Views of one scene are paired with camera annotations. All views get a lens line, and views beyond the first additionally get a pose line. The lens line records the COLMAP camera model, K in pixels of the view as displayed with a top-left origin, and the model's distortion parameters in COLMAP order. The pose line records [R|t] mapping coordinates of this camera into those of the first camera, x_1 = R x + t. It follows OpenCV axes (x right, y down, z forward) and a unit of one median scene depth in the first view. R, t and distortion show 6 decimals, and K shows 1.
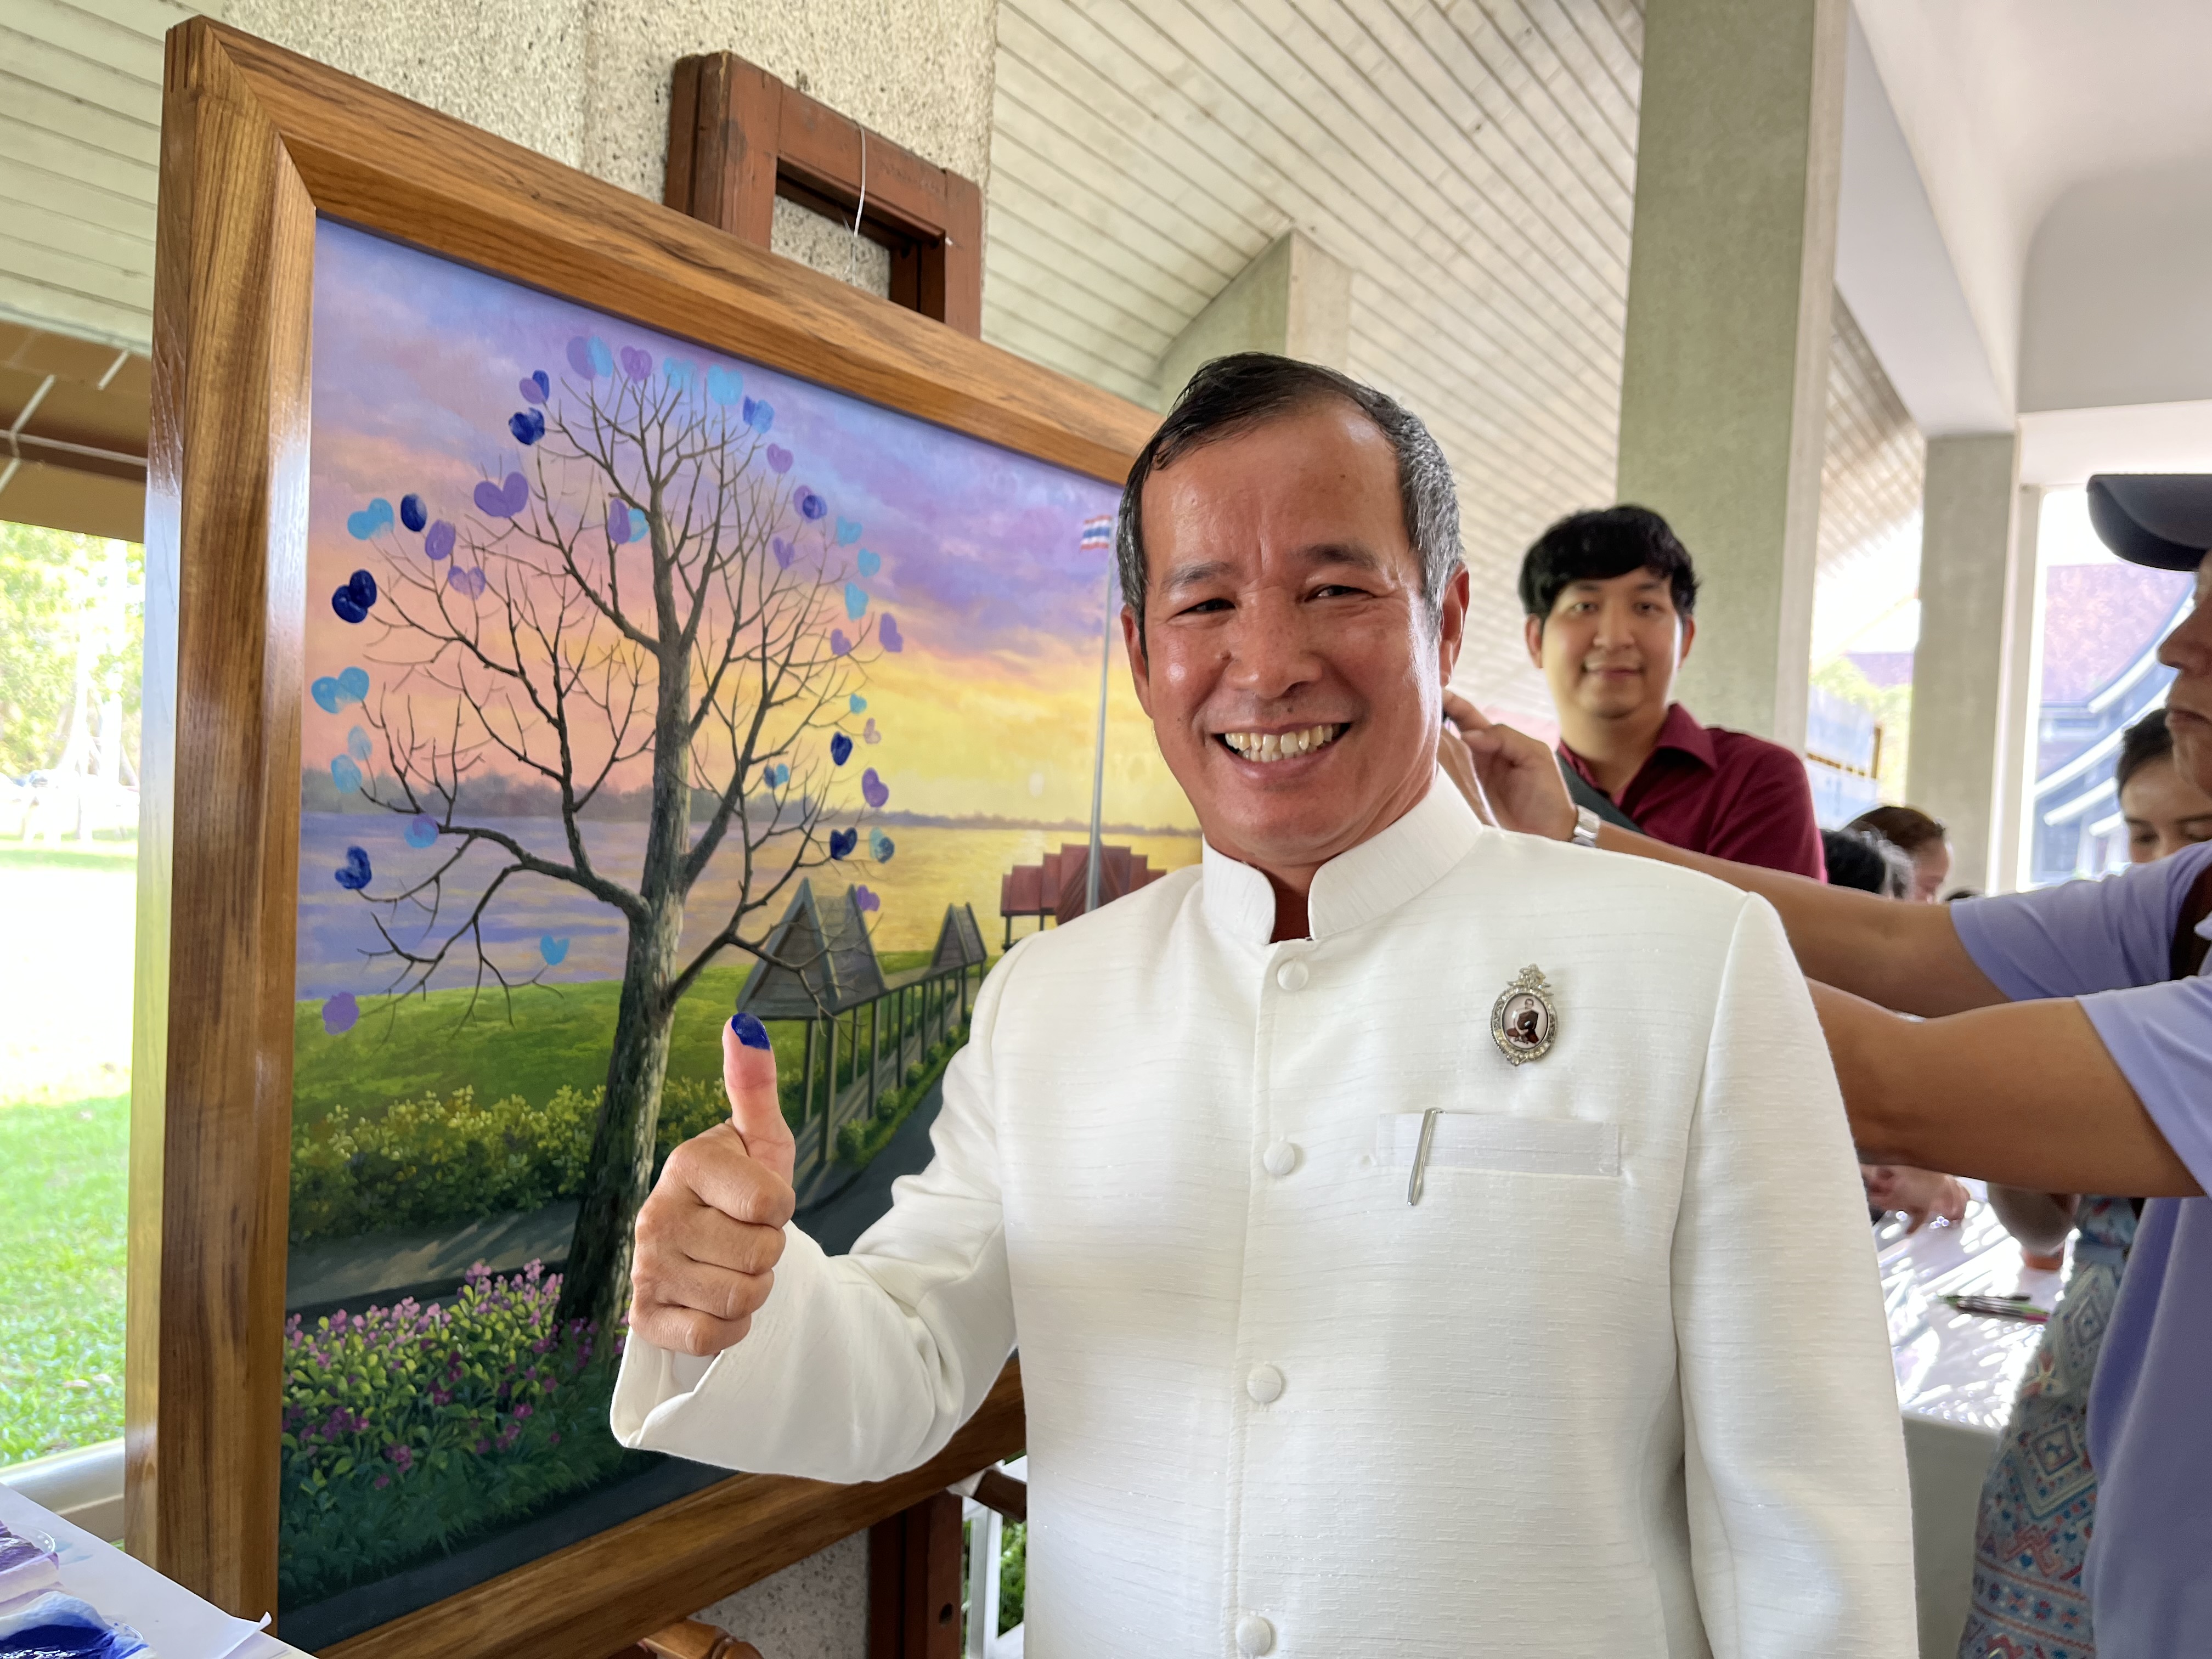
lens RADIAL K [[1672.3, 0, 1111.1], [0, 1672.3, 845.6], [0, 0, 1]] dist [0.044893, -0.048555]
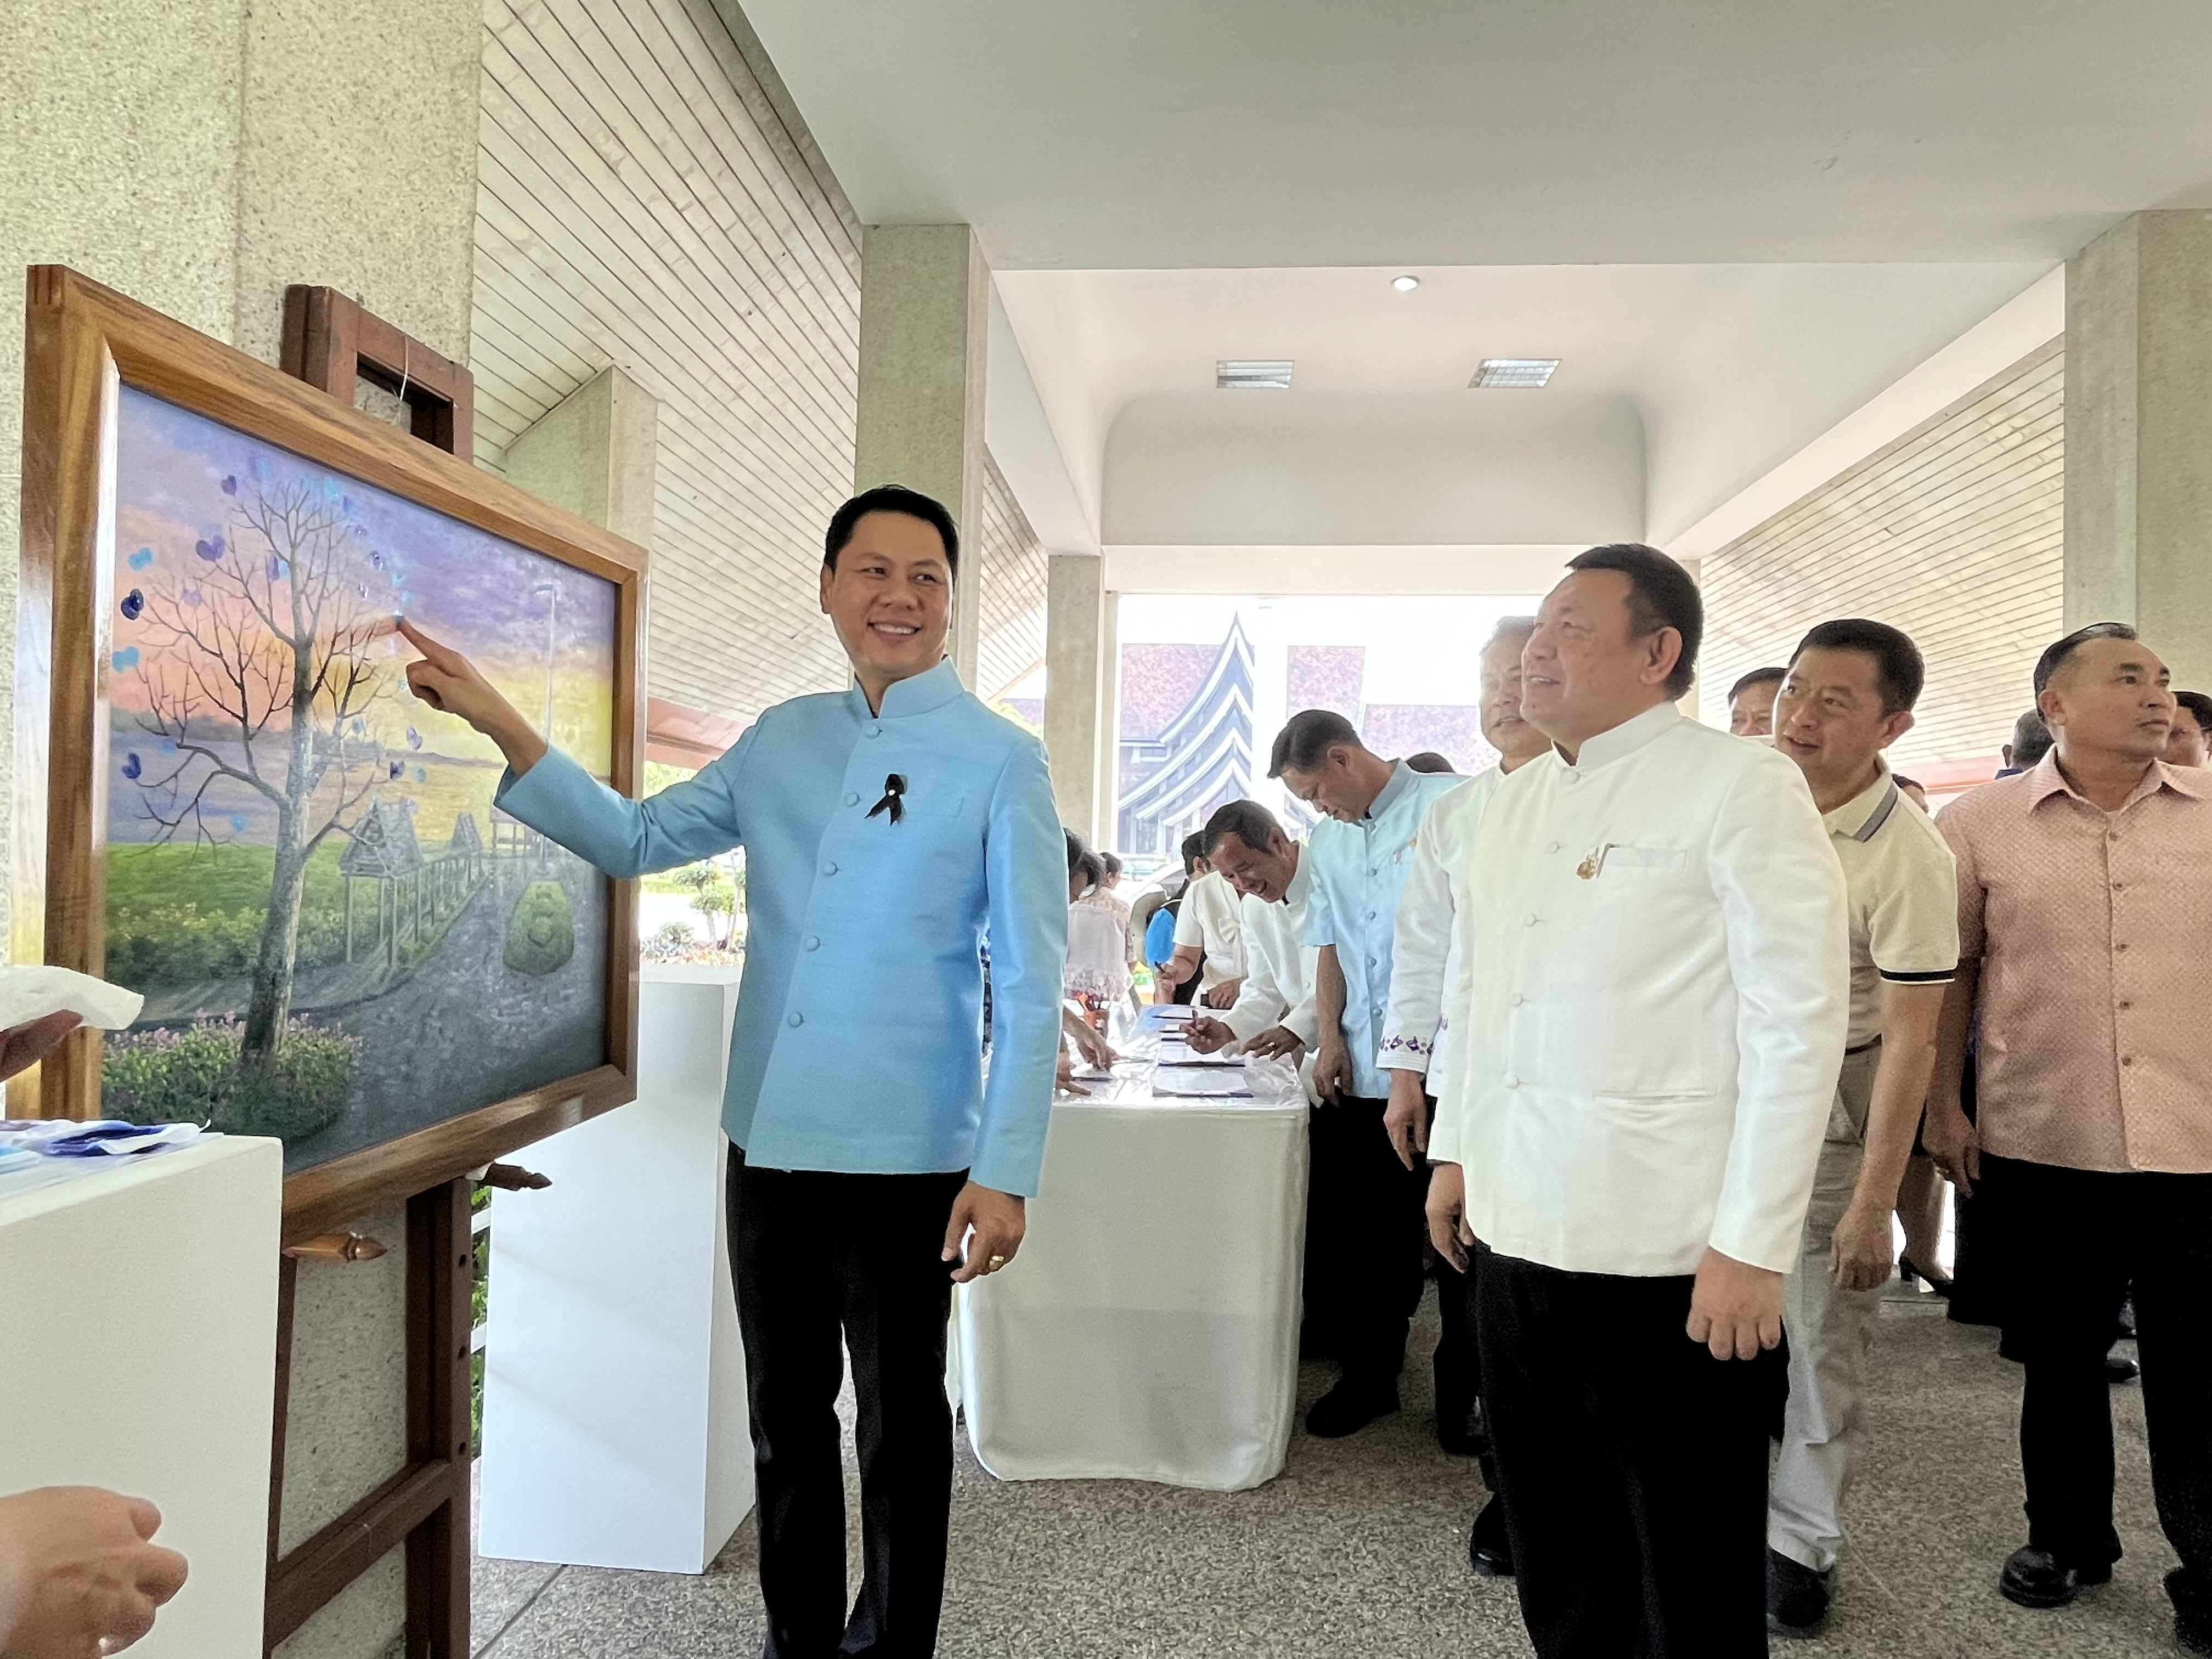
lens RADIAL K [[1314.9, 0, 1095.4], [0, 1314.9, 829.1], [0, 0, 1]] dist [-0.006279, 0.000421]
pose [[0.889671, -0.017136, 0.456280, -0.156225], [0.021942, 0.999746, -0.005237, 0.084734], [-0.456074, 0.014671, 0.889821, -0.484907]]
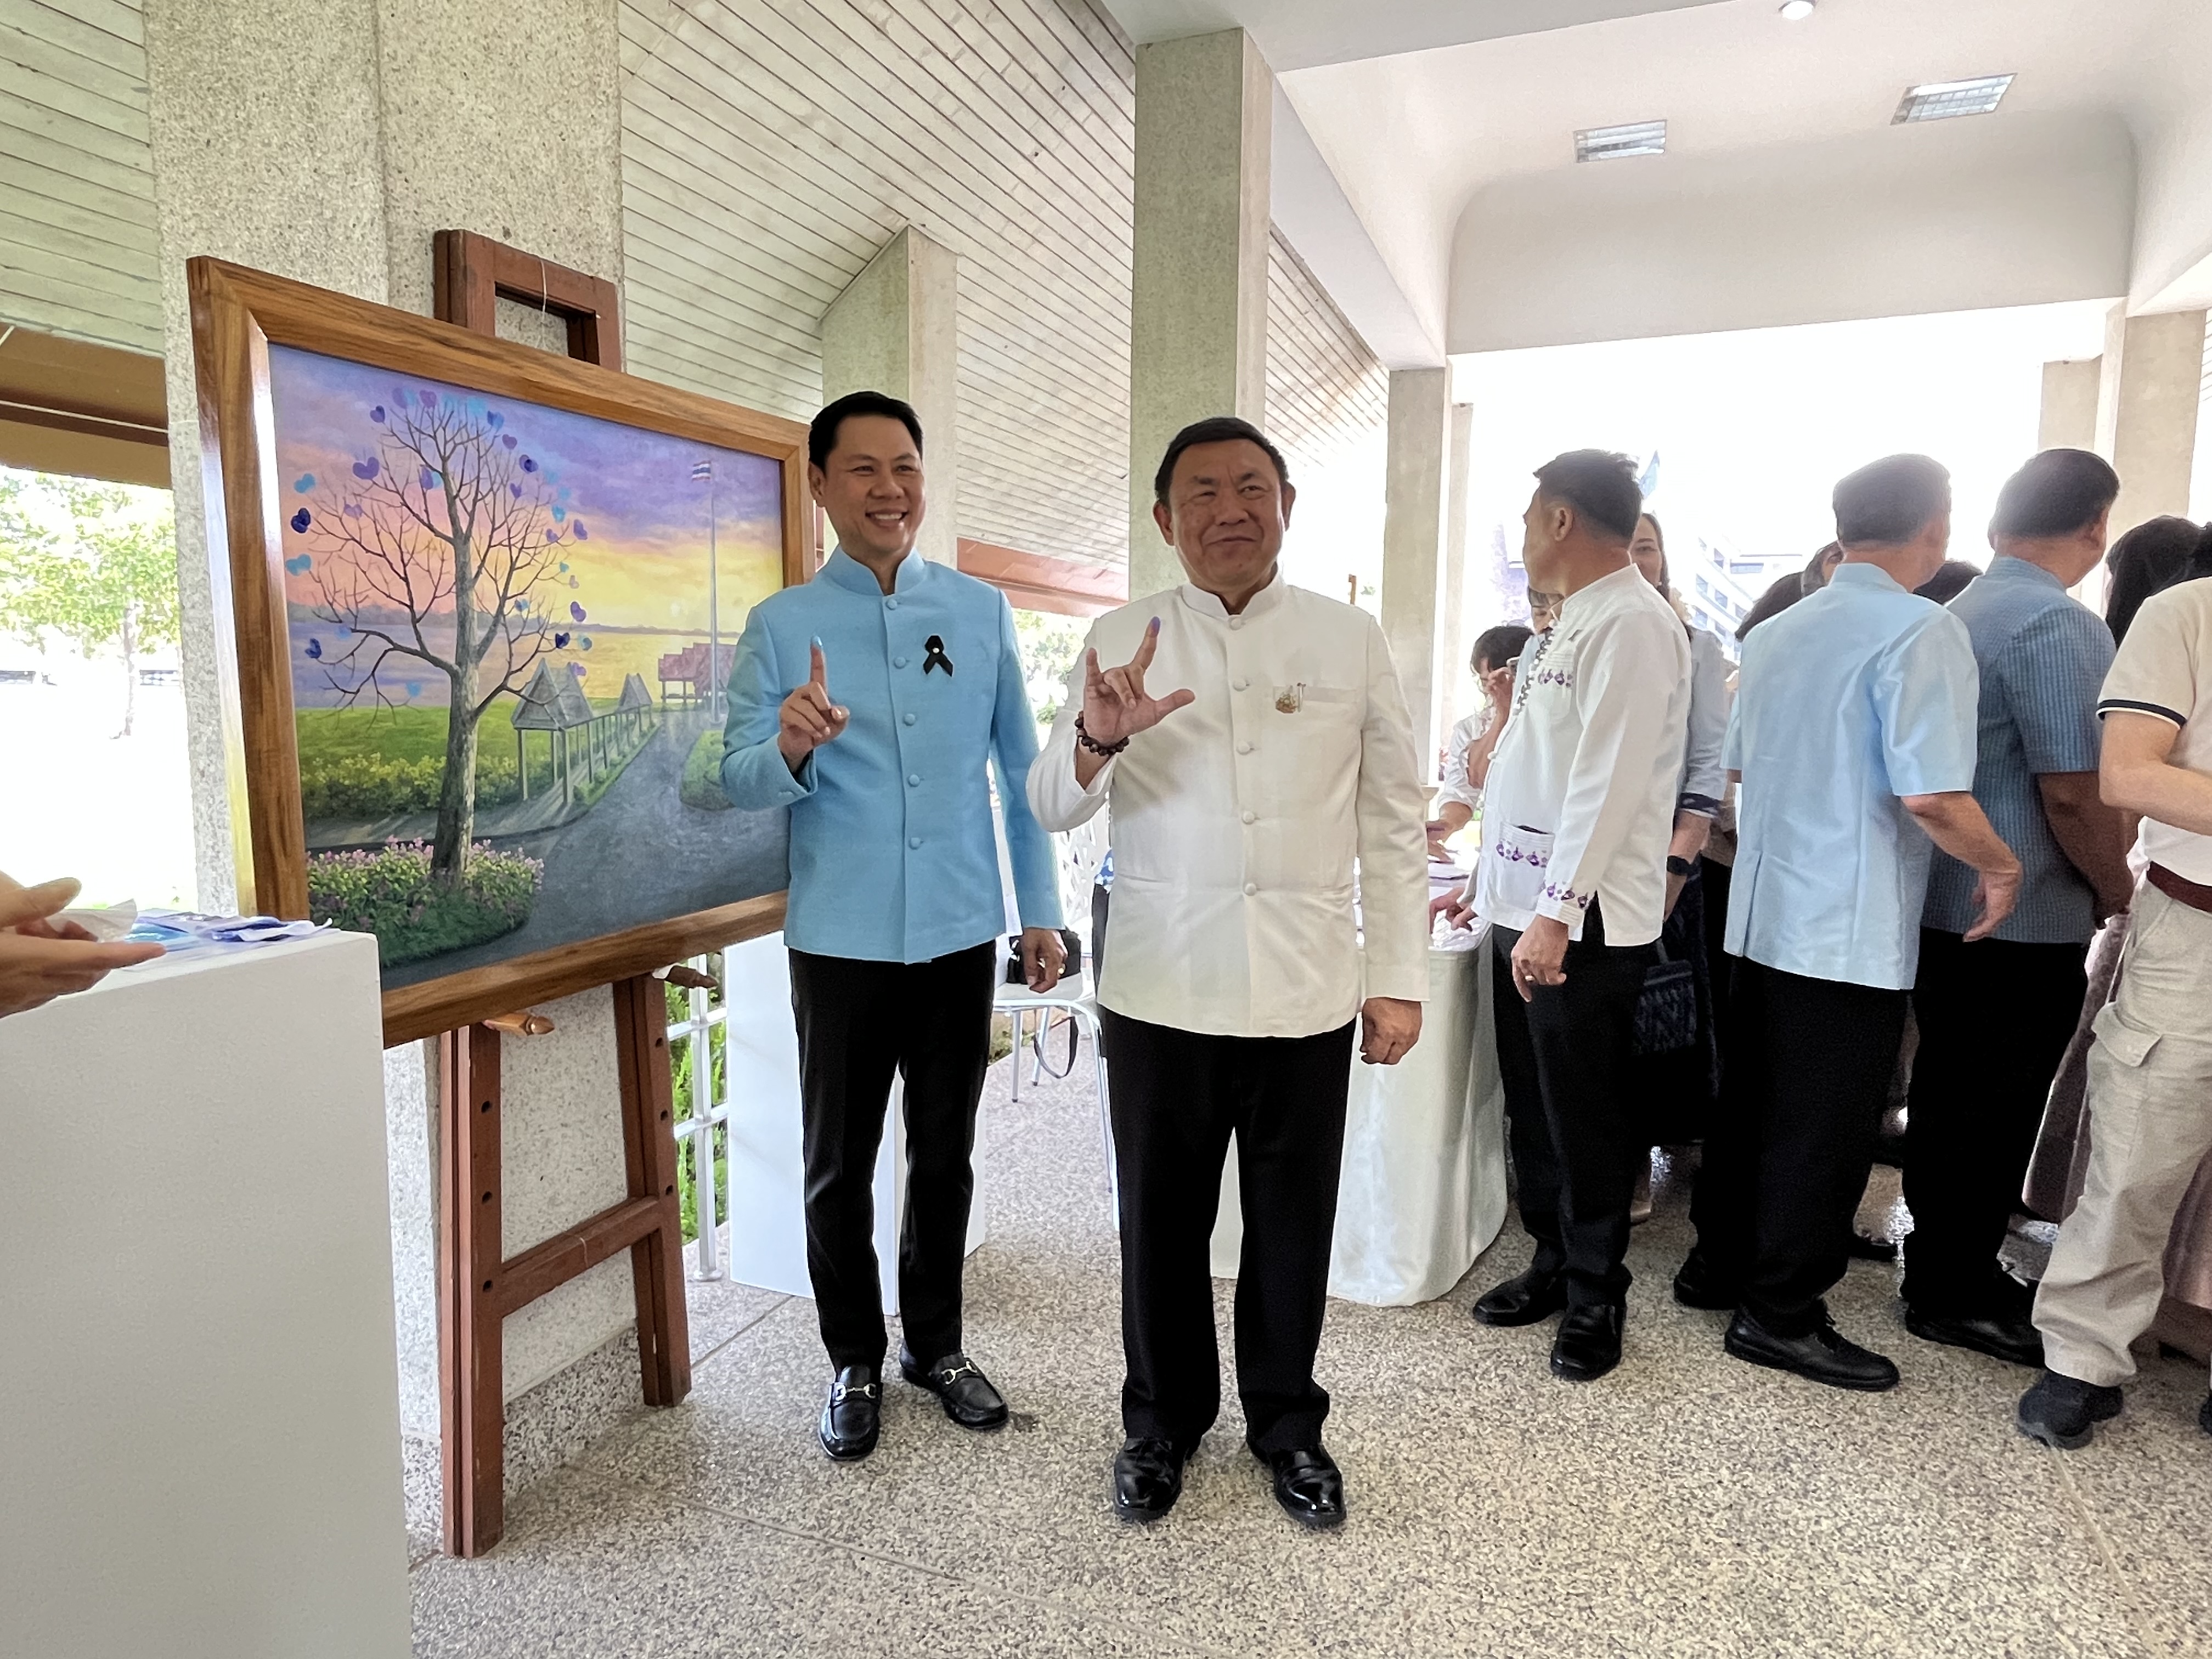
lens RADIAL K [[1314.9, 0, 1095.4], [0, 1314.9, 829.1], [0, 0, 1]] dist [-0.006279, 0.000421]
pose [[0.982857, -0.060865, 0.174035, 0.187219], [0.041725, 0.992877, 0.111600, 0.079405], [-0.179588, -0.102425, 0.978395, -0.693145]]
